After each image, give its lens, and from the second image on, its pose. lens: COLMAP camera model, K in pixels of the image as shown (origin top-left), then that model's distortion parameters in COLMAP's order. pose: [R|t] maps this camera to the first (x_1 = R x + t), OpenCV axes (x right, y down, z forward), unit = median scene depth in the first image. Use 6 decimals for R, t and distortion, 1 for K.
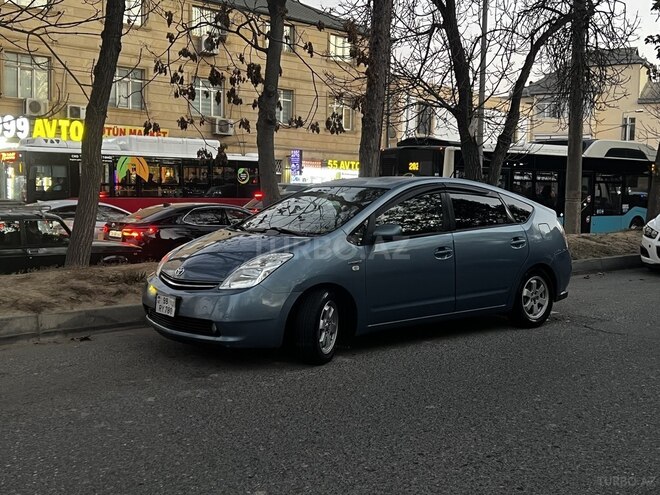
lens RADIAL K [[869.5, 0, 321.7], [0, 869.5, 254.9], [0, 0, 1]] dist [0.243299, -0.647154]
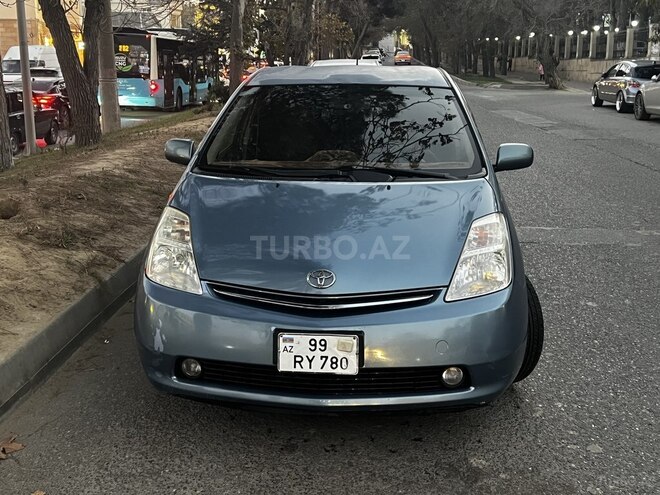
lens RADIAL K [[820.4, 0, 321.7], [0, 820.4, 248.6], [0, 0, 1]] dist [0.067307, -0.025645]
pose [[0.678330, -0.174112, 0.713830, -0.484936], [0.065858, 0.982015, 0.176942, -0.078508], [-0.731800, -0.073013, 0.677597, 0.689296]]
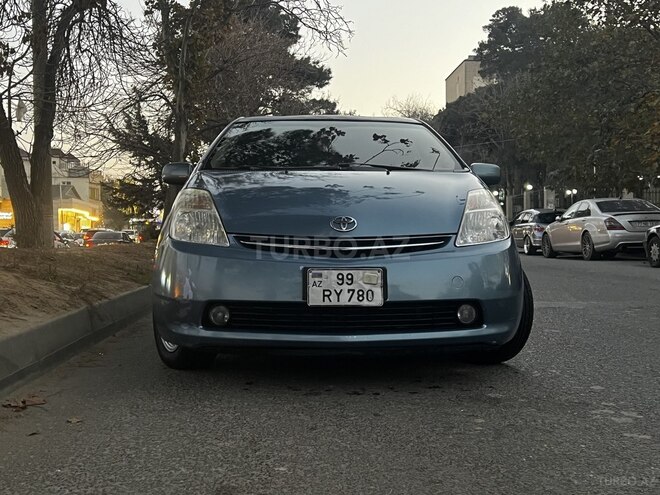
lens RADIAL K [[809.9, 0, 330.0], [0, 809.9, 247.5], [0, 0, 1]] dist [0.097665, -0.056185]
pose [[0.587518, -0.020507, 0.808951, -0.563026], [0.074810, 0.996774, -0.029064, 0.046697], [-0.805745, 0.077593, 0.587157, 0.718355]]
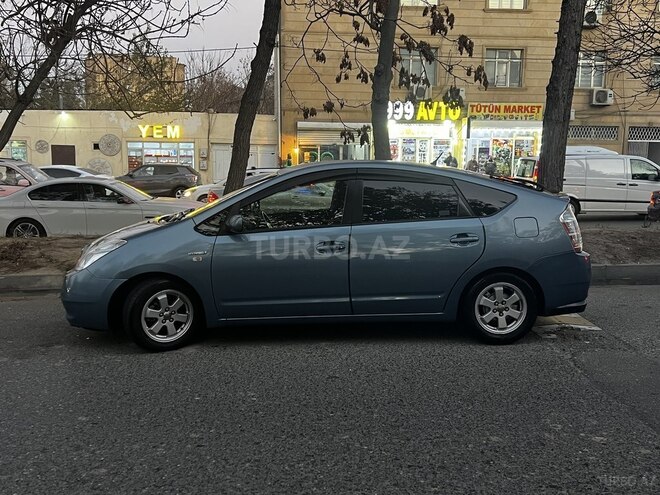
lens RADIAL K [[730.9, 0, 330.0], [0, 730.9, 247.5], [0, 0, 1]] dist [0.079925, -0.014432]
pose [[0.782503, 0.071179, -0.618565, 0.657705], [-0.039506, 0.997118, 0.064763, -0.055721], [0.621392, -0.026240, 0.783060, 0.456938]]
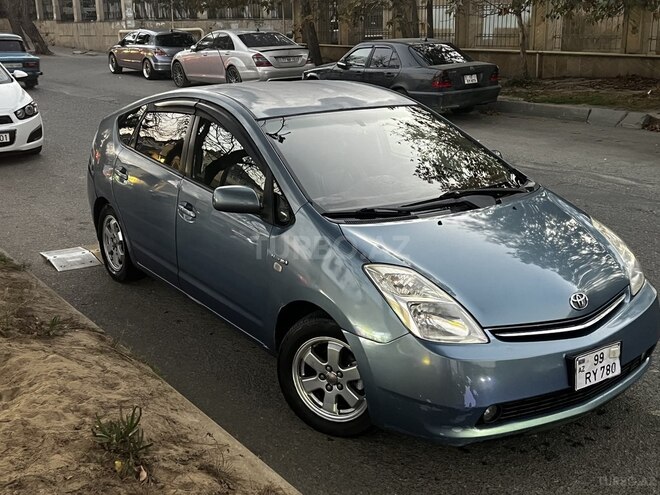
lens RADIAL K [[809.9, 0, 330.0], [0, 809.9, 247.5], [0, 0, 1]] dist [0.097665, -0.056185]
pose [[0.046883, -0.289690, 0.955972, -0.652948], [0.090258, 0.954338, 0.284768, -0.175037], [-0.994814, 0.072934, 0.070889, 1.115363]]
